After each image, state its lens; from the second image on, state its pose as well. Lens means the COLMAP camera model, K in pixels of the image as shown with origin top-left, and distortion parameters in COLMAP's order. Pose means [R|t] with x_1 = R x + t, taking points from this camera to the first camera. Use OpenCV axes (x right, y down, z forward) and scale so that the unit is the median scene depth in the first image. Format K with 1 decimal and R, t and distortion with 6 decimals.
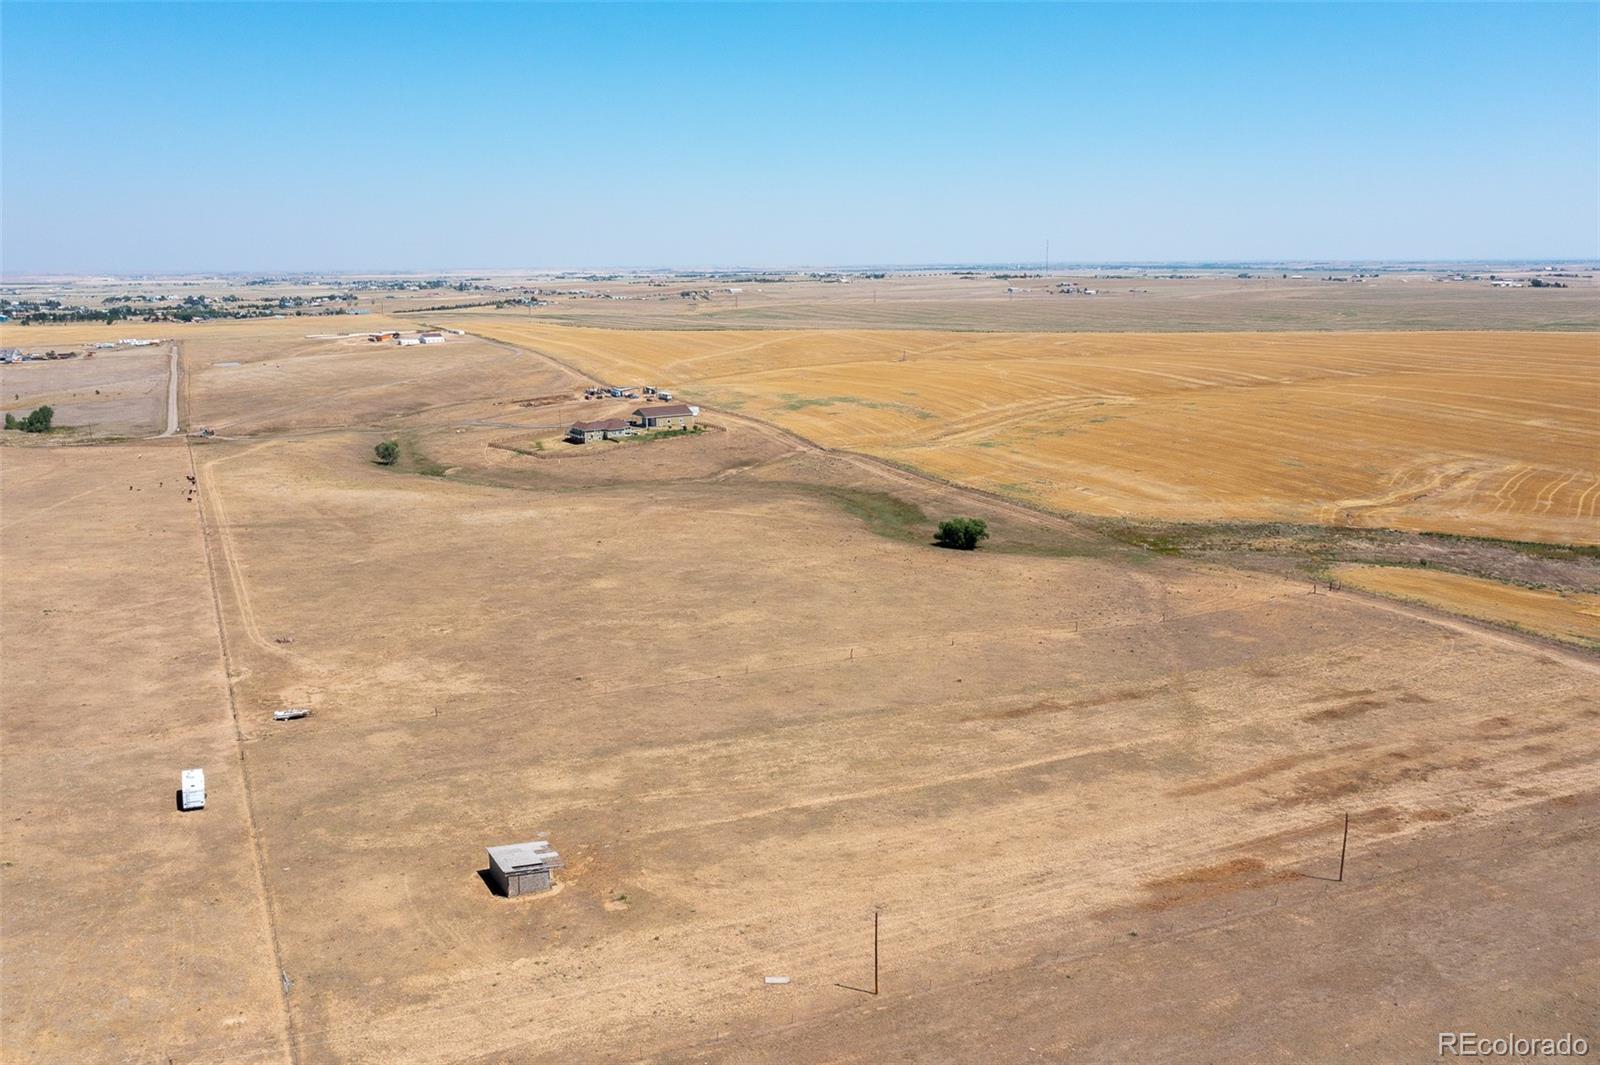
lens RADIAL K [[1275.1, 0, 800.0], [0, 1275.1, 532.5], [0, 0, 1]] dist [-0.005930, 0.008752]
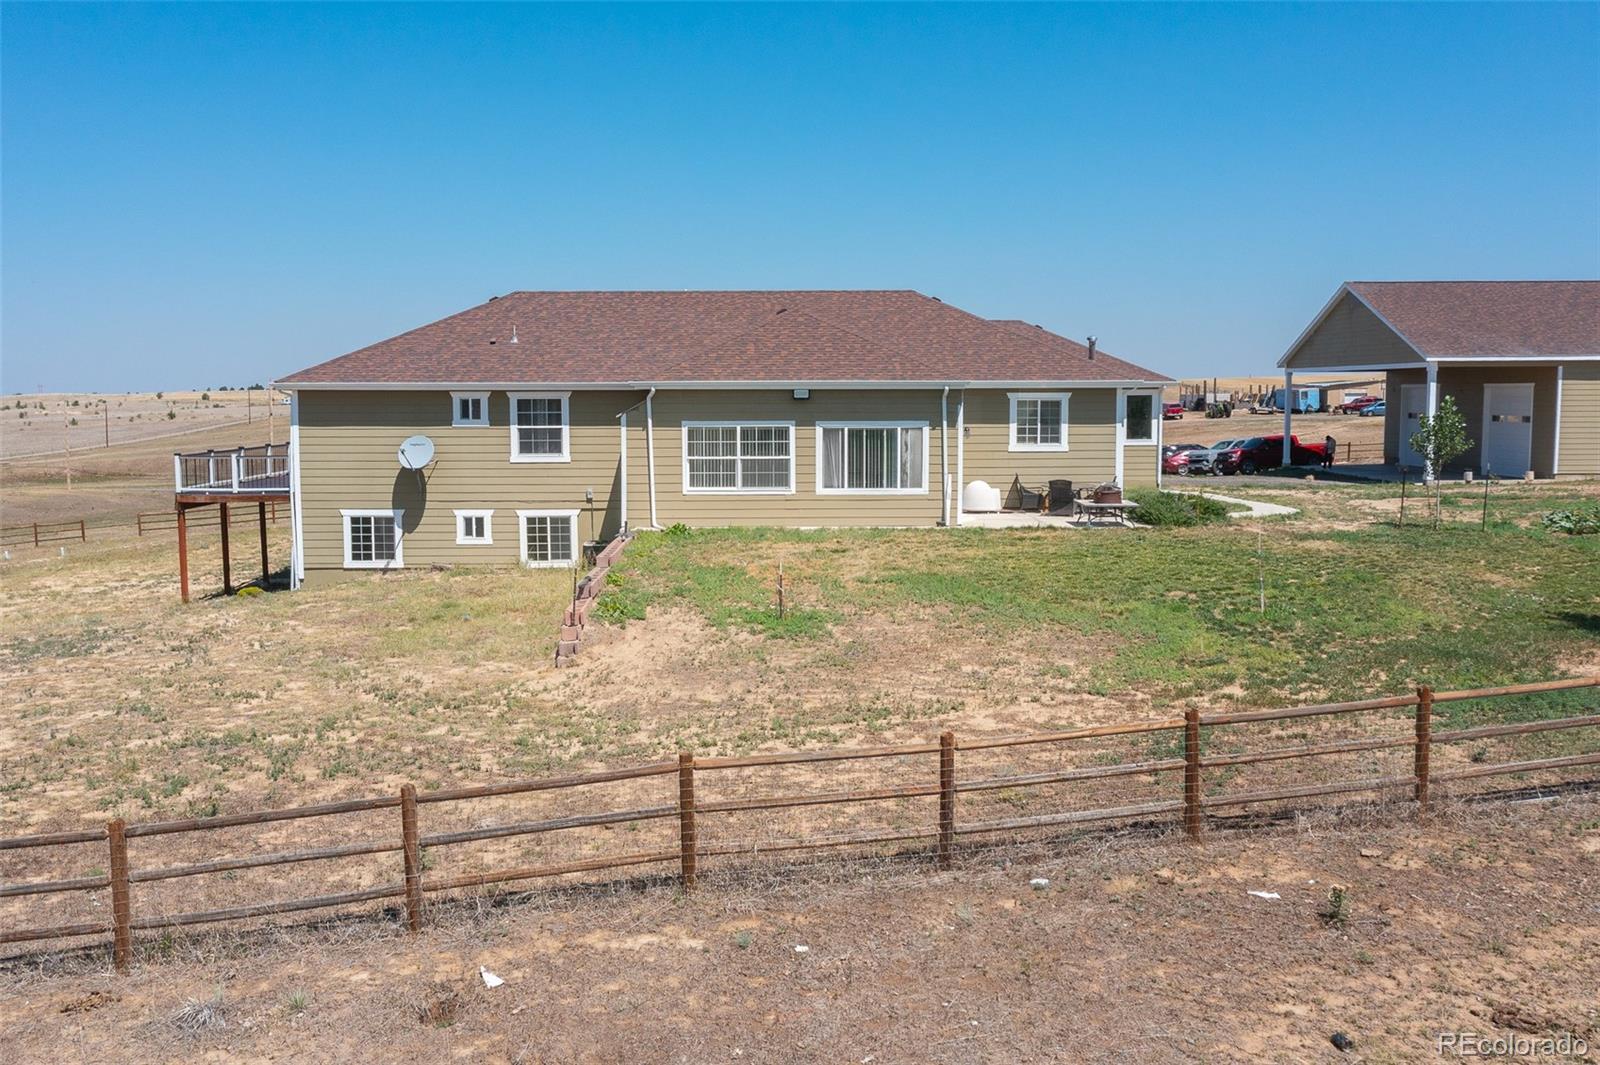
lens RADIAL K [[1442.0, 0, 776.2], [0, 1442.0, 533.9], [0, 0, 1]] dist [-0.006582, 0.002989]
pose [[0.848601, 0.060463, -0.525567, -0.254991], [-0.118791, 0.989857, -0.077928, -0.160347], [0.515524, 0.128562, 0.847176, 2.165087]]
